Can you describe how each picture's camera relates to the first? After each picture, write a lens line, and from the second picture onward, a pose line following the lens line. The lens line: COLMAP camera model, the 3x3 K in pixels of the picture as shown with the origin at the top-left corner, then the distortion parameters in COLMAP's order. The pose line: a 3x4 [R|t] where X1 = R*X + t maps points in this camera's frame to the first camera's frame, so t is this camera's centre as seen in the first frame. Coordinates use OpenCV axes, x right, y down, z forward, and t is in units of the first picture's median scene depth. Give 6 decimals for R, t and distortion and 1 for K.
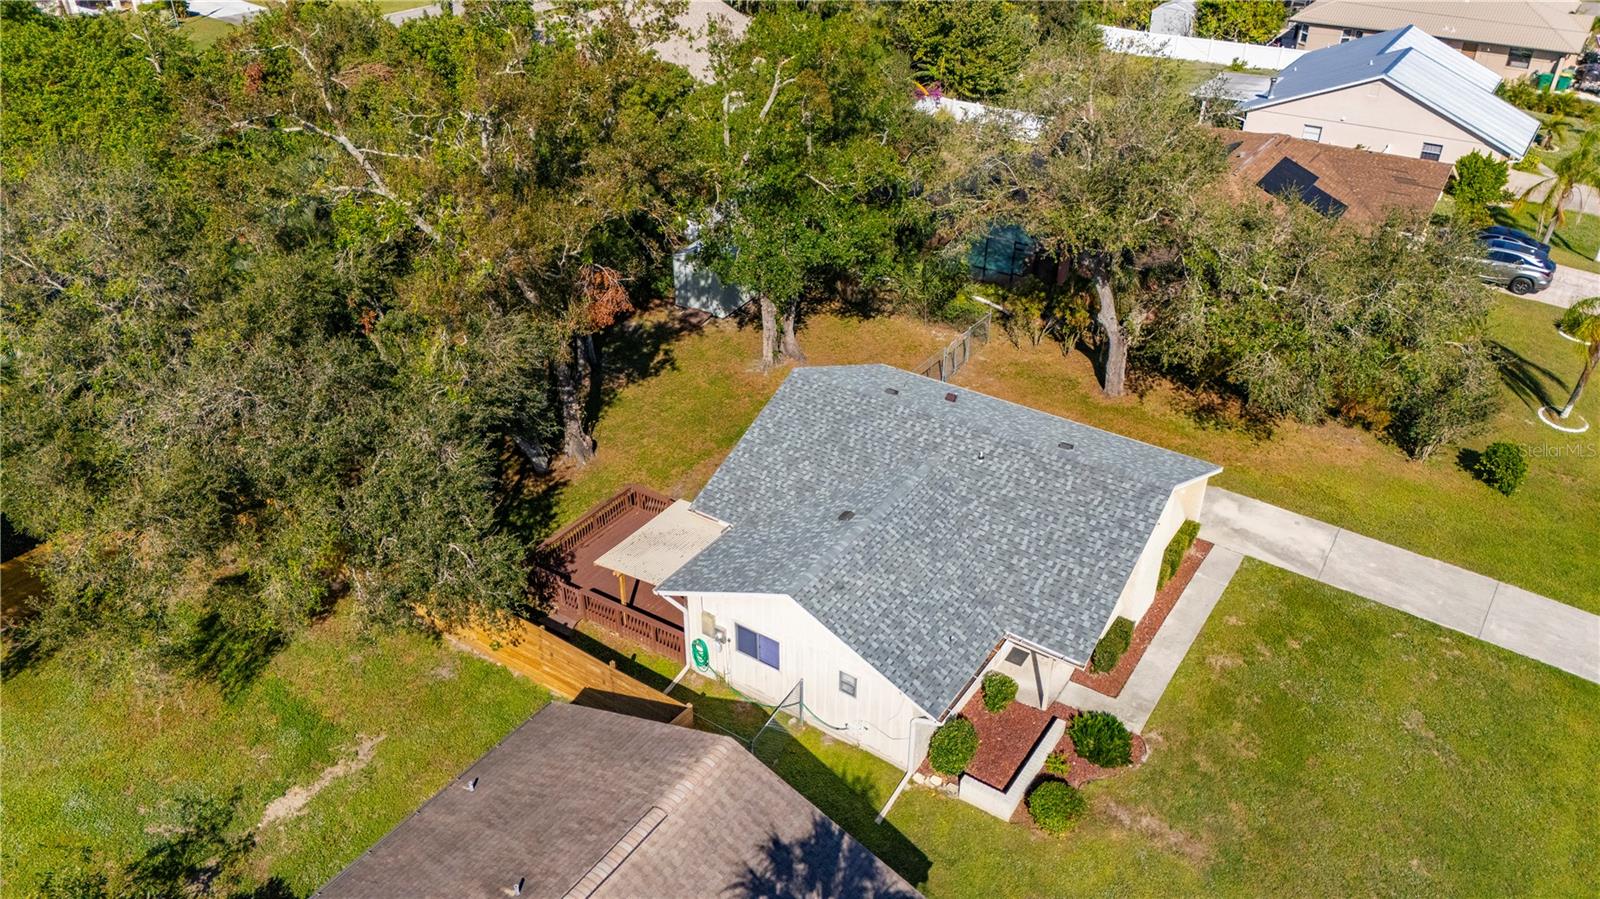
lens RADIAL K [[1167.7, 0, 792.5], [0, 1167.7, 453.1], [0, 0, 1]] dist [0.067748, -0.059215]
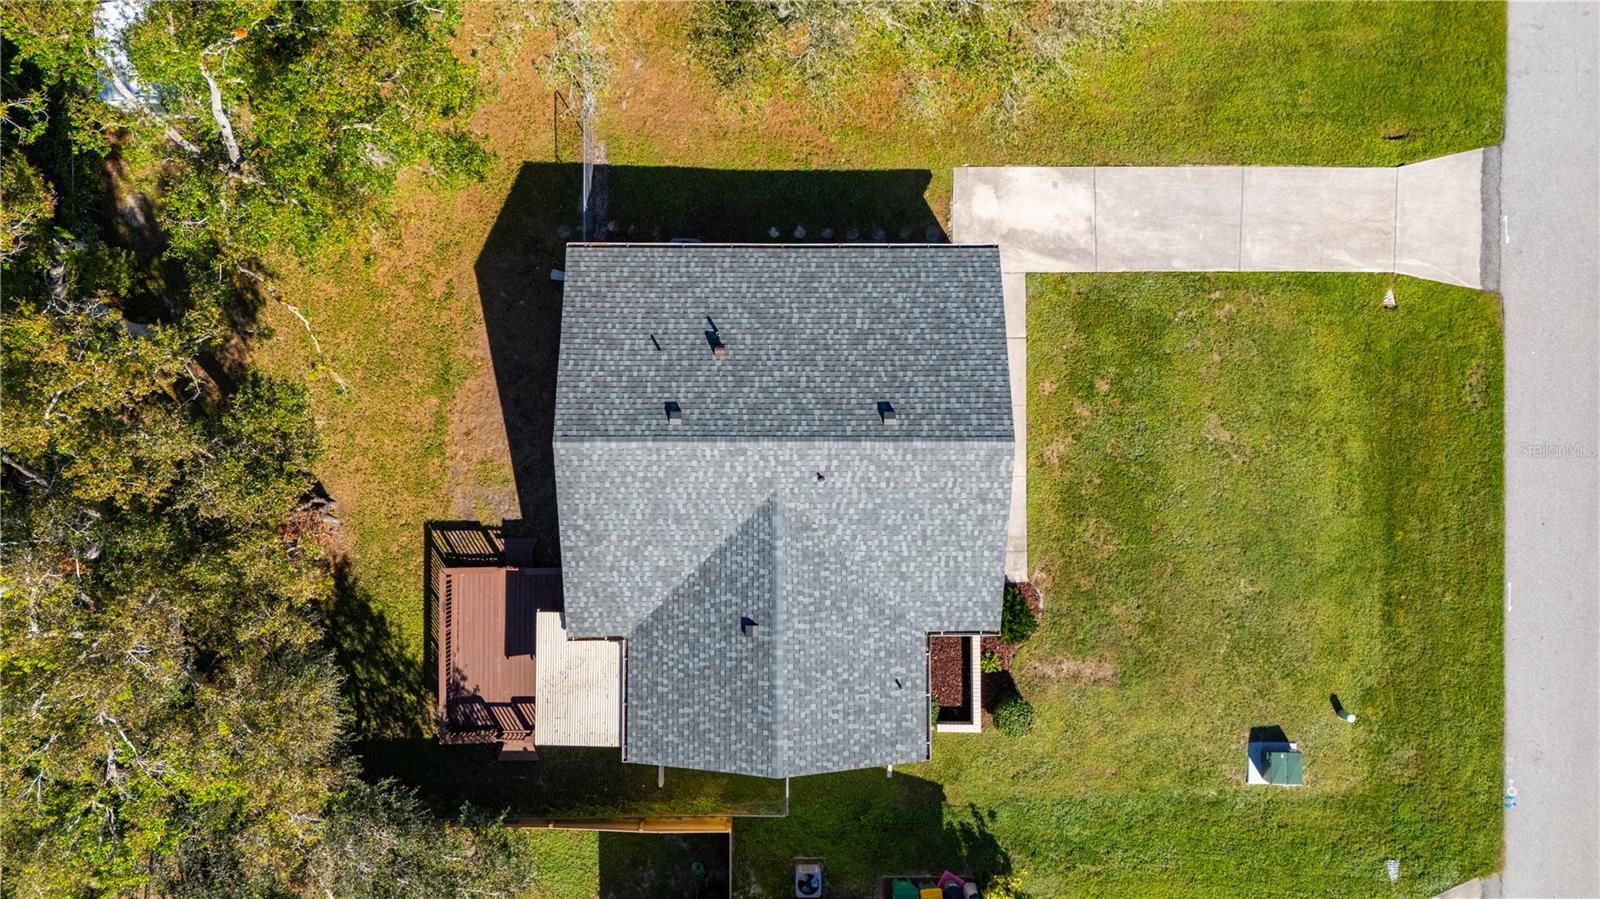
lens RADIAL K [[1284.8, 0, 766.6], [0, 1284.8, 449.9], [0, 0, 1]] dist [0.051098, -0.021016]
pose [[0.824628, -0.565670, 0.002655, 0.134982], [0.297290, 0.437370, 0.848721, -0.905721], [-0.481257, -0.699089, 0.528835, 0.484718]]
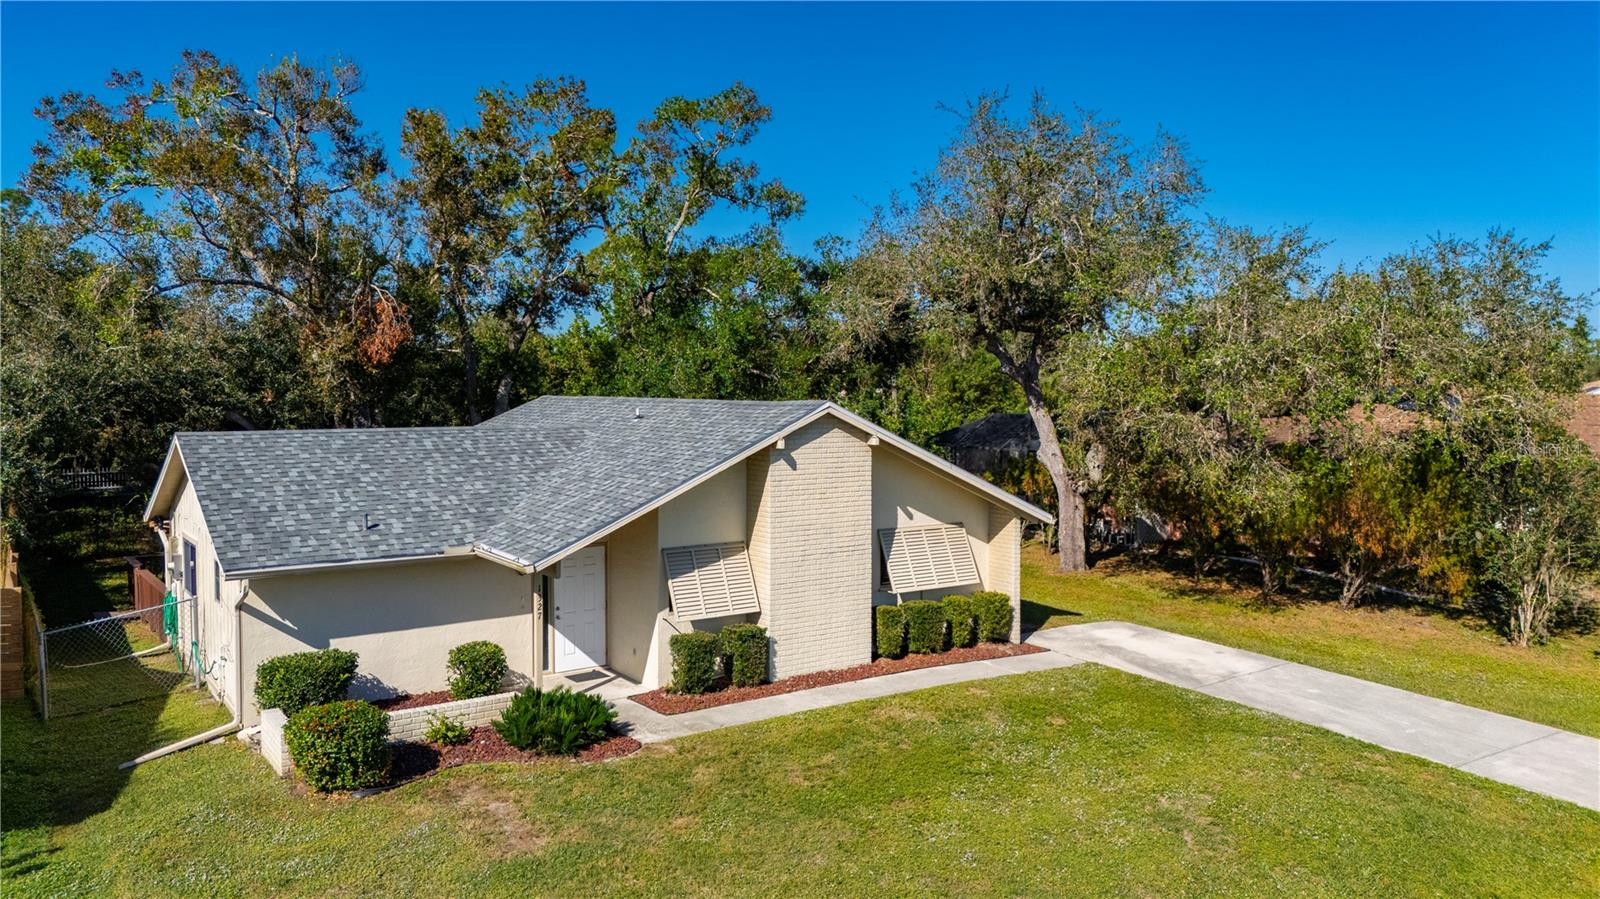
lens RADIAL K [[1167.7, 0, 793.6], [0, 1167.7, 446.5], [0, 0, 1]] dist [0.067748, -0.059215]
pose [[0.933228, 0.016492, -0.358905, 0.503682], [-0.189491, 0.871306, -0.452679, 0.320139], [0.305251, 0.490462, 0.816253, 0.459057]]
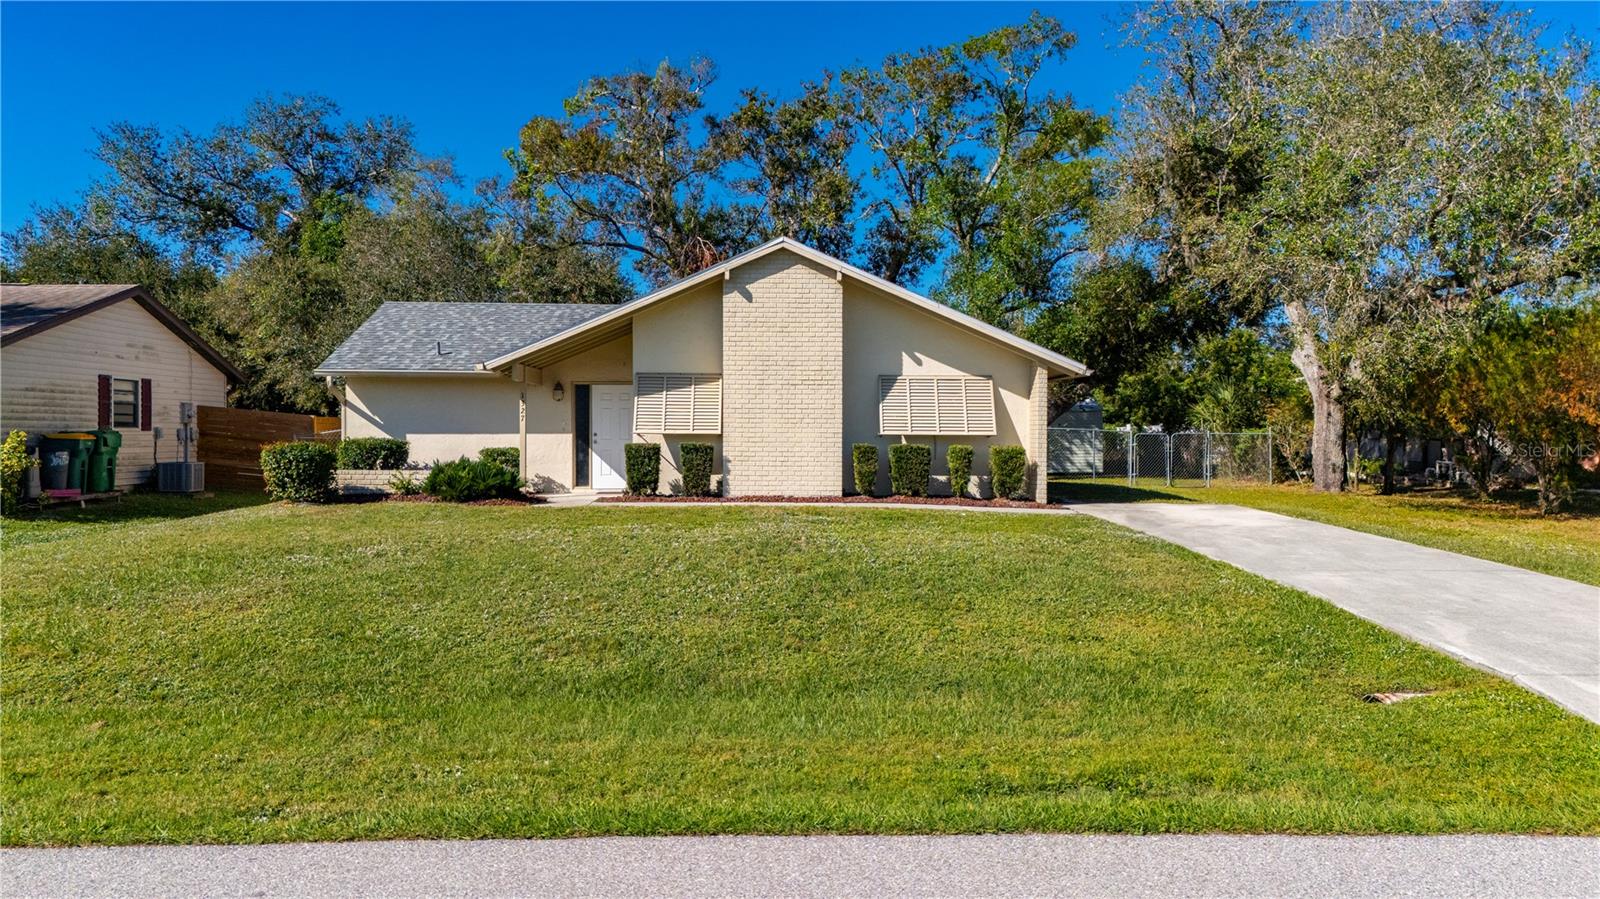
lens RADIAL K [[1167.7, 0, 798.7], [0, 1167.7, 446.7], [0, 0, 1]] dist [0.067748, -0.059215]
pose [[0.585431, 0.008867, -0.810673, 0.824151], [-0.434290, 0.847799, -0.304351, 0.311453], [0.684589, 0.530244, 0.500179, 0.690011]]
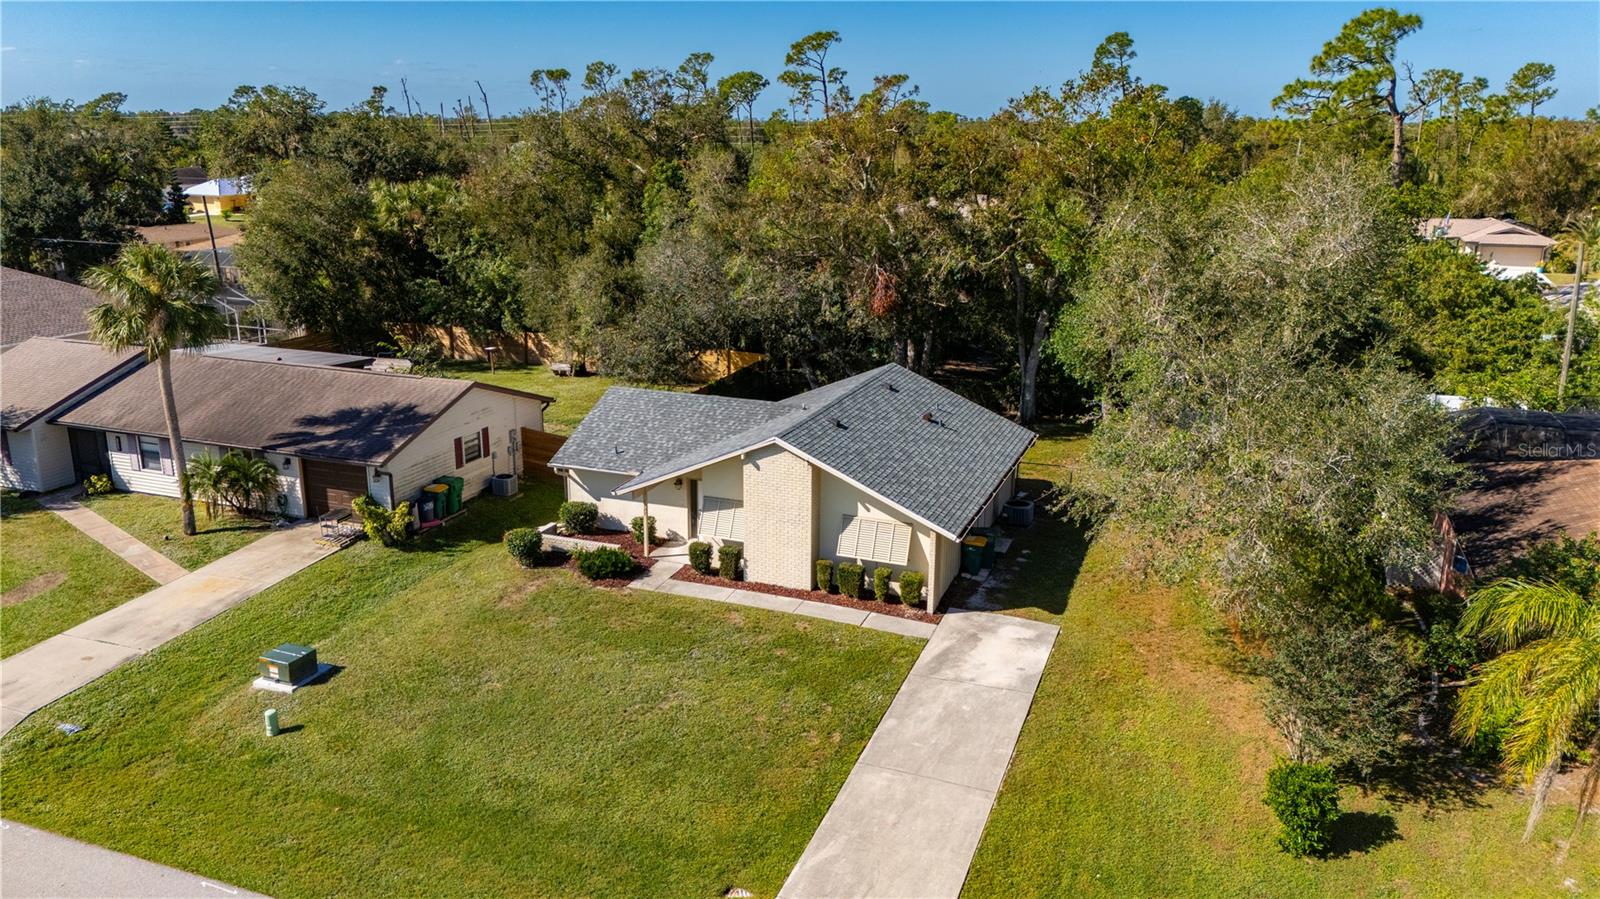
lens RADIAL K [[1167.7, 0, 799.3], [0, 1167.7, 442.6], [0, 0, 1]] dist [0.067748, -0.059215]
pose [[0.229799, 0.256823, -0.938741, 1.264886], [-0.524277, 0.845305, 0.102920, -0.084607], [0.819955, 0.468509, 0.328896, 0.626267]]
